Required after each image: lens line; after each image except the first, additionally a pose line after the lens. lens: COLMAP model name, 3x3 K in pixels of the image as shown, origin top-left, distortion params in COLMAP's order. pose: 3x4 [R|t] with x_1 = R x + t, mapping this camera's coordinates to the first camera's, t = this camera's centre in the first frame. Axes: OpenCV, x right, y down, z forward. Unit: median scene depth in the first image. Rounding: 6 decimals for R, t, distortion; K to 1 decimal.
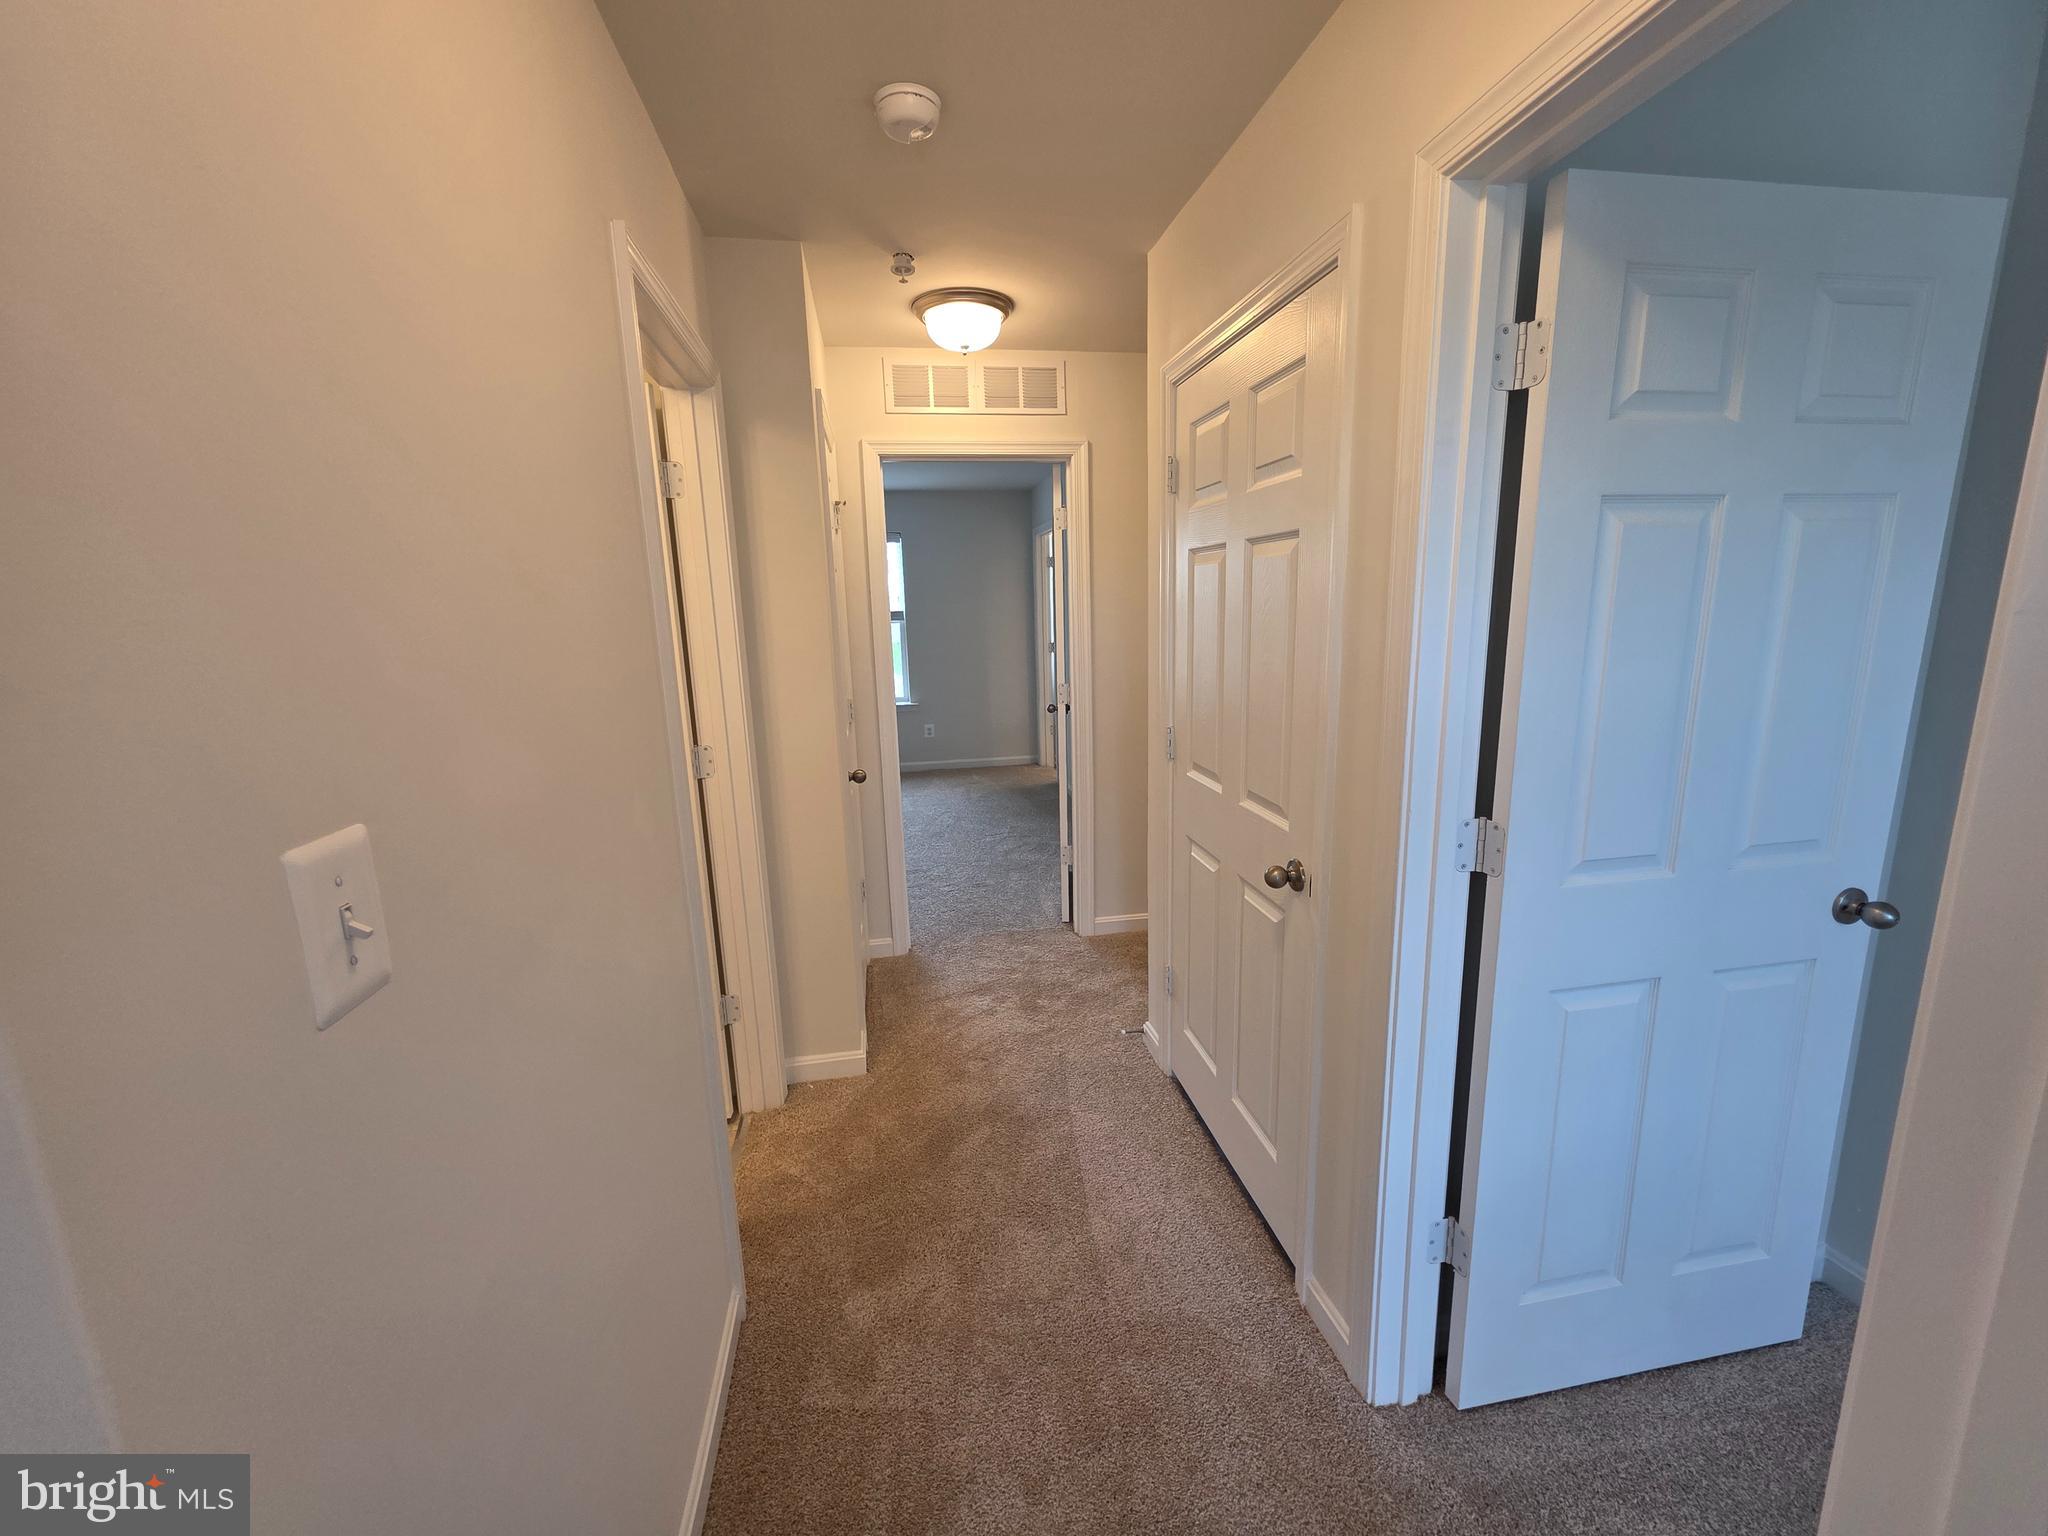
lens RADIAL K [[818.1, 0, 1029.8], [0, 818.1, 767.3], [0, 0, 1]] dist [0.004852, -0.000573]
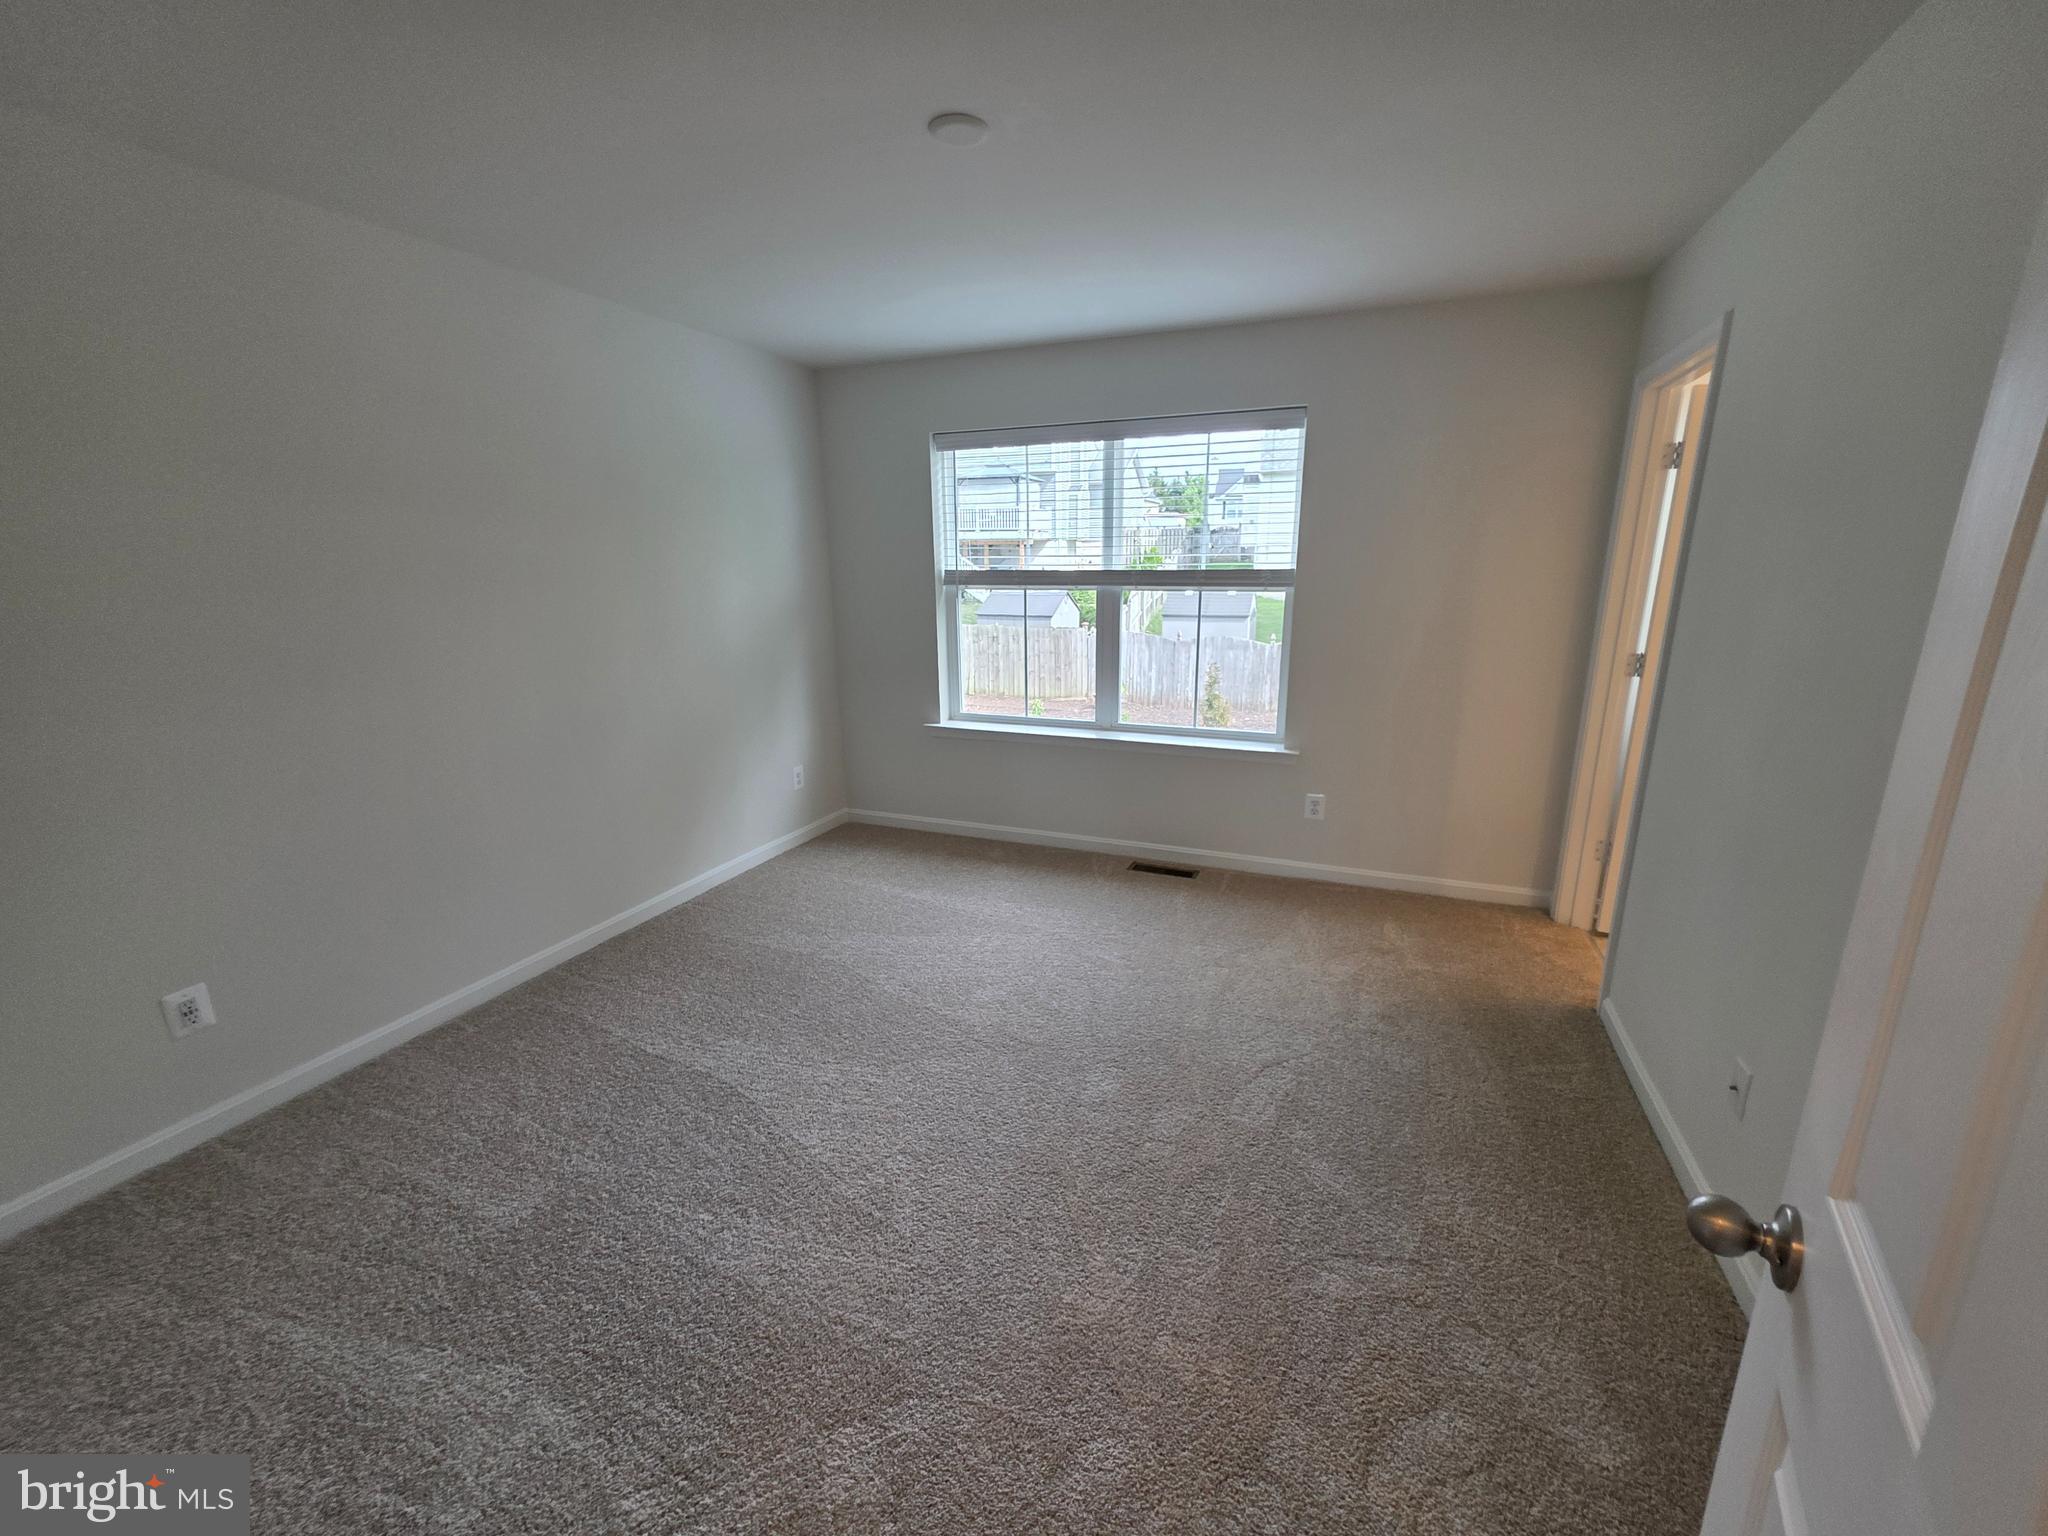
lens RADIAL K [[818.1, 0, 1029.8], [0, 818.1, 767.3], [0, 0, 1]] dist [0.004852, -0.000573]
pose [[0.844195, 0.149812, -0.514676, -0.011895], [-0.115323, 0.988427, 0.098555, -0.099531], [0.523484, -0.023846, 0.851702, 0.477394]]
